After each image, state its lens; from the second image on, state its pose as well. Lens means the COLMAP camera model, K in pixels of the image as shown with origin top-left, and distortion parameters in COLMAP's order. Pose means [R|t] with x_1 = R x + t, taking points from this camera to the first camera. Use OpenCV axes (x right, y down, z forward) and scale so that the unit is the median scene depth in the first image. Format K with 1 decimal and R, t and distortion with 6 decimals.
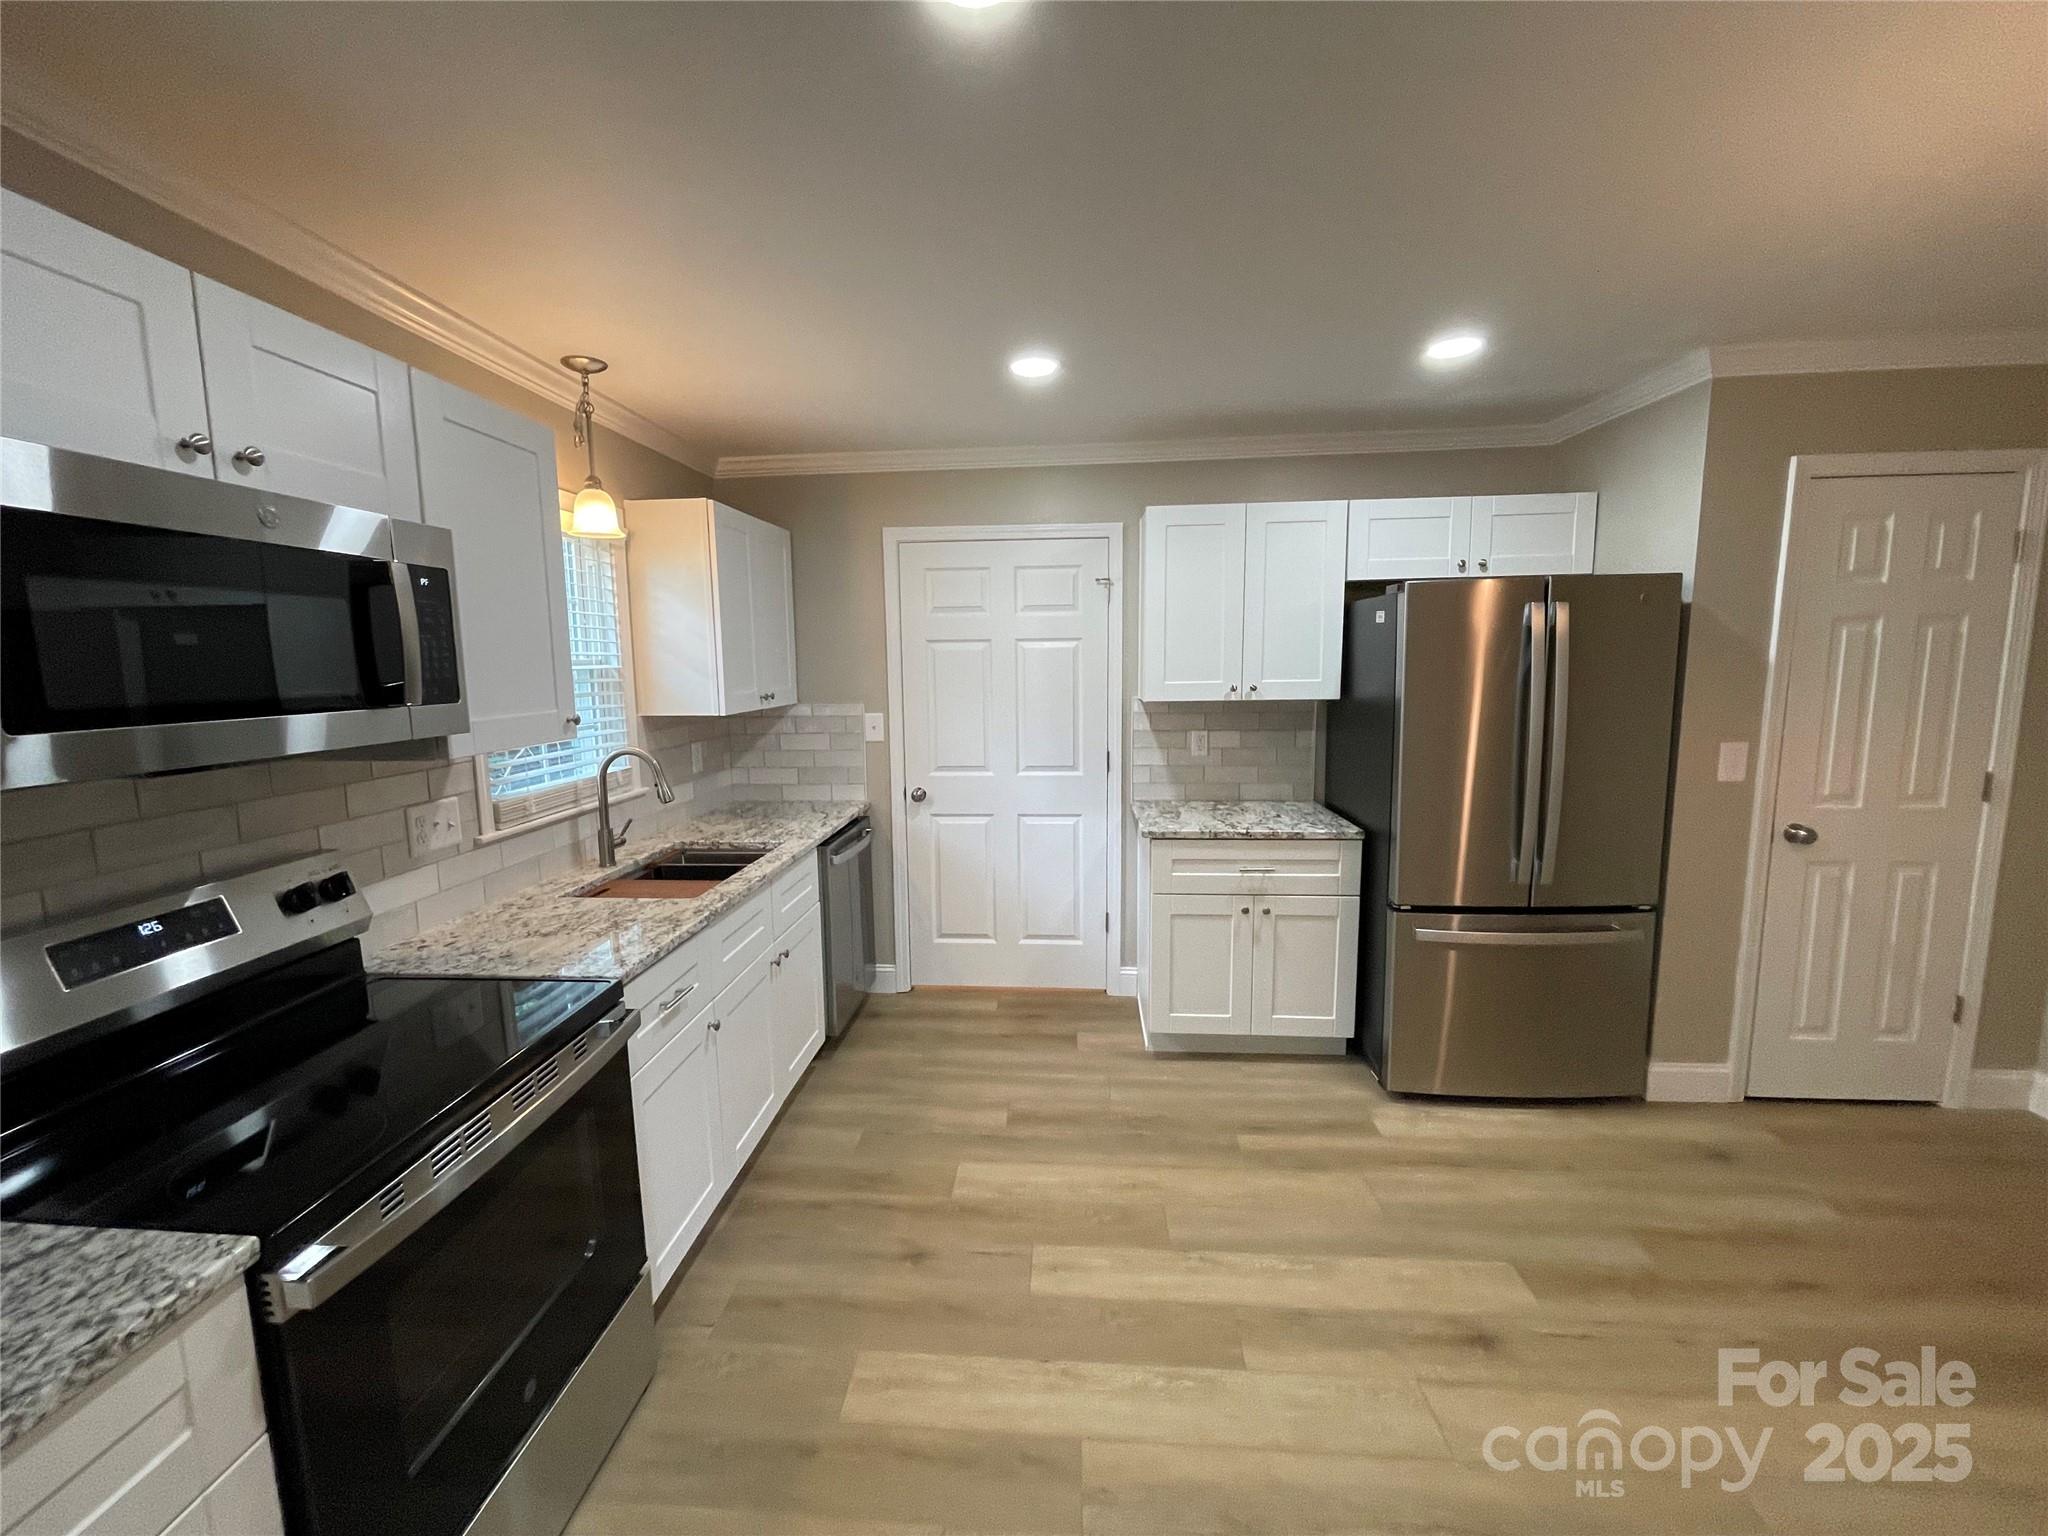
lens RADIAL K [[830.7, 0, 1009.7], [0, 830.7, 767.3], [0, 0, 1]] dist [-0.001939, 0.000109]
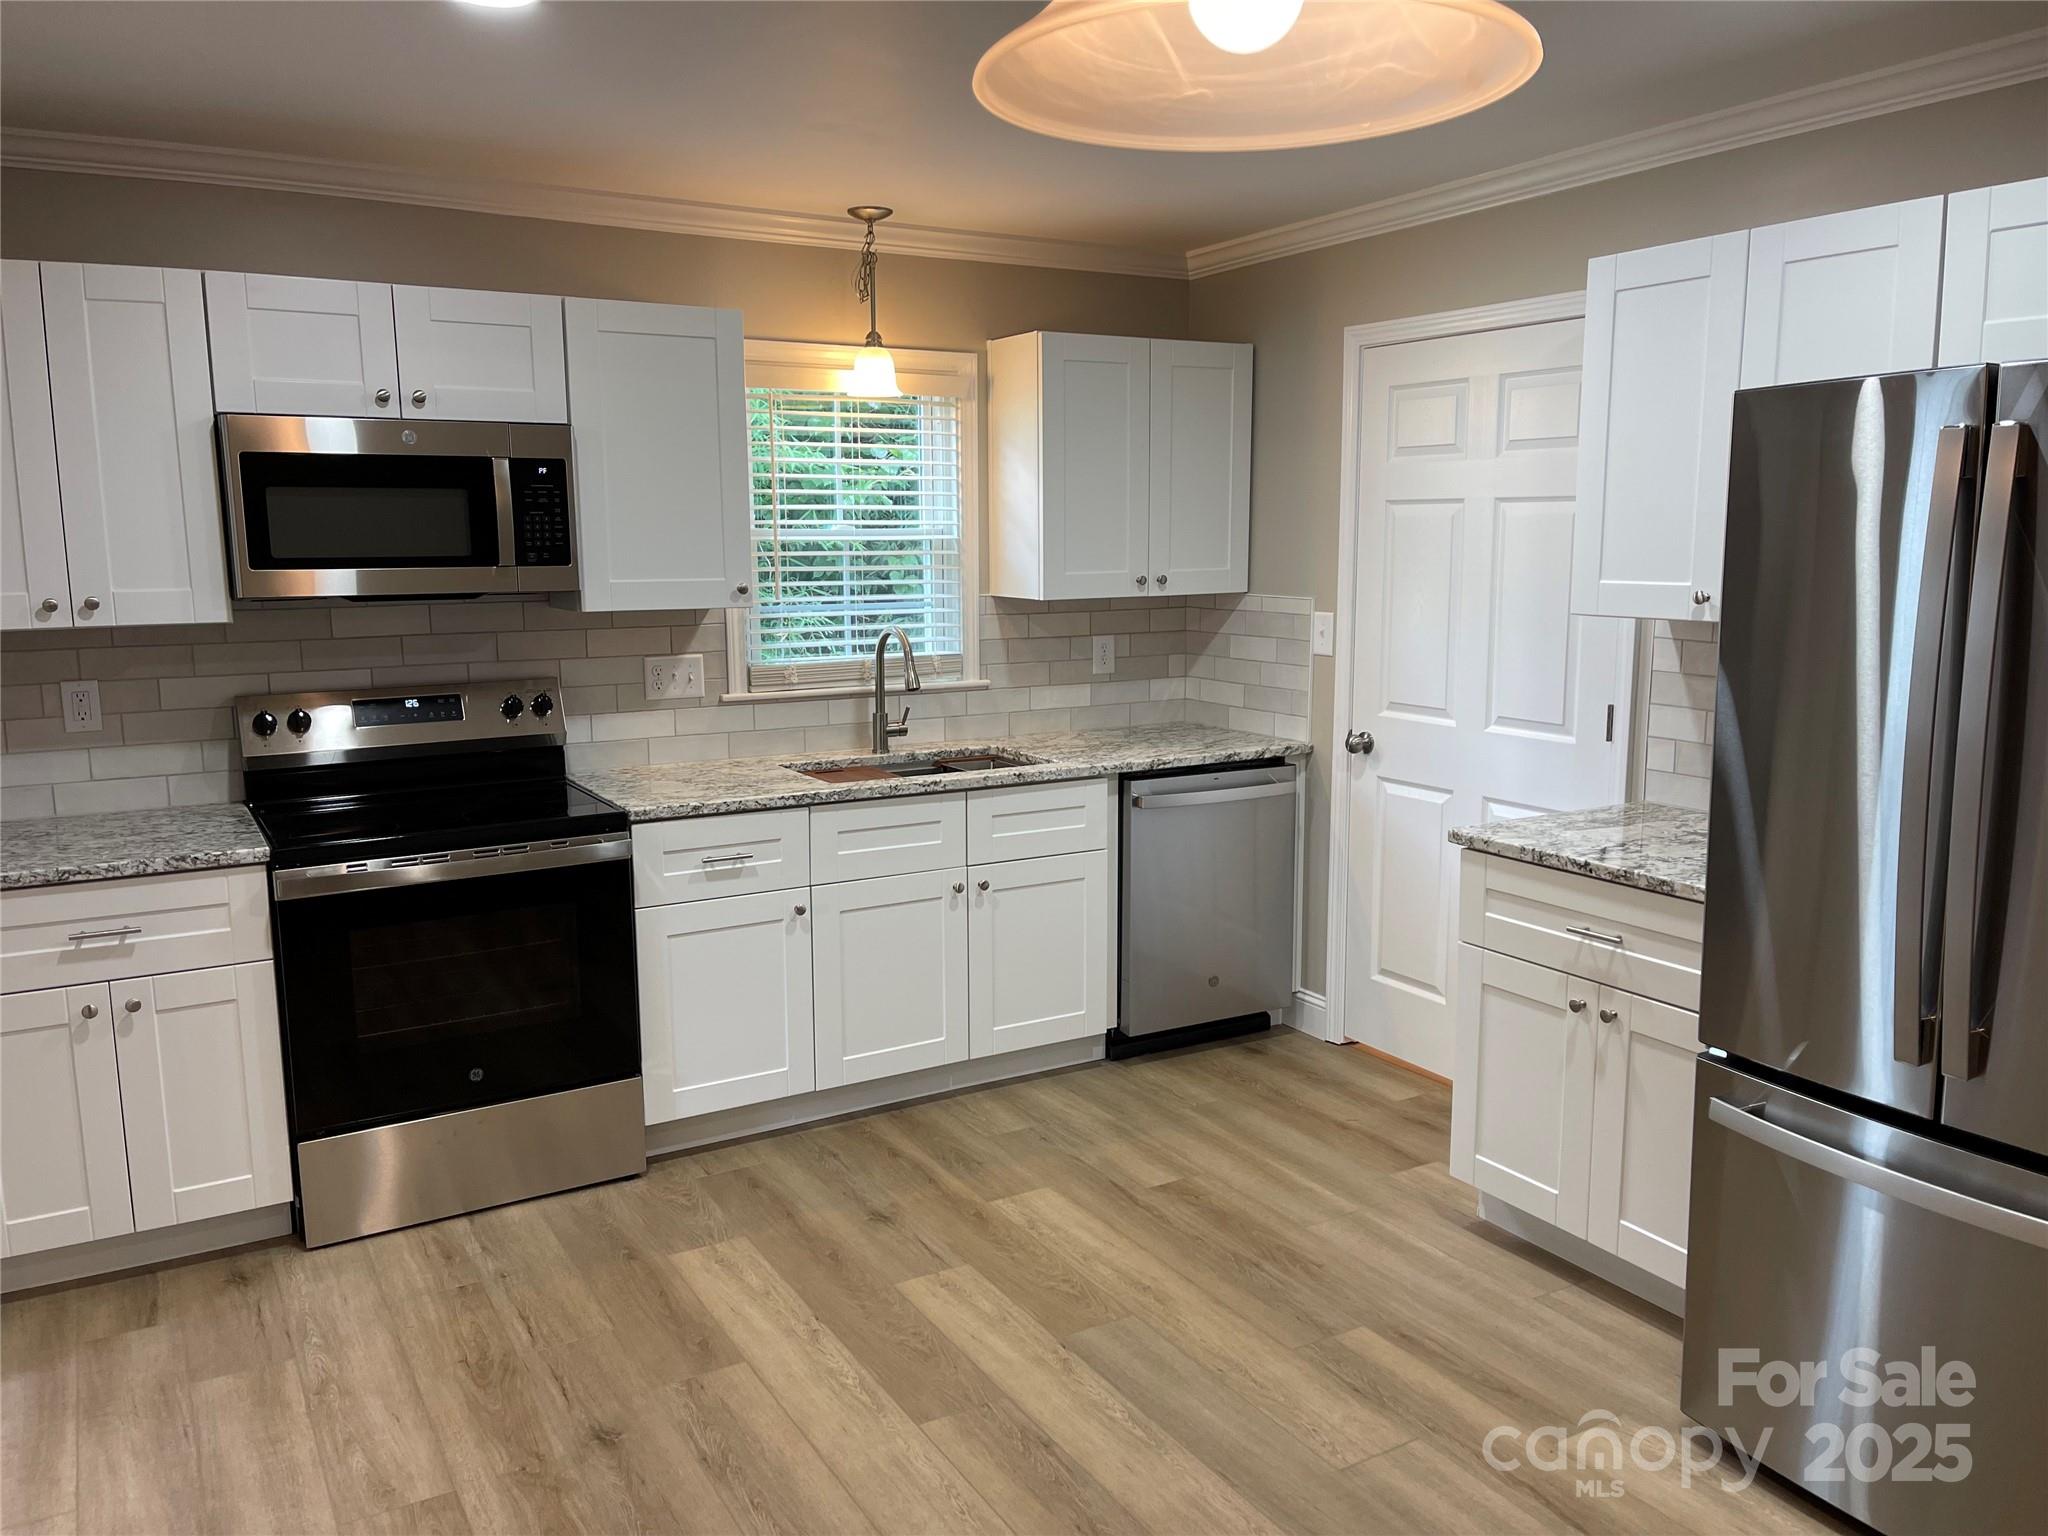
lens RADIAL K [[1570.0, 0, 1033.2], [0, 1570.0, 781.6], [0, 0, 1]] dist [0.078640, -0.092612]
pose [[0.569747, 0.144155, -0.809079, 1.019485], [-0.110549, 0.988991, 0.098362, -0.040363], [0.814351, 0.033402, 0.579411, 0.116913]]
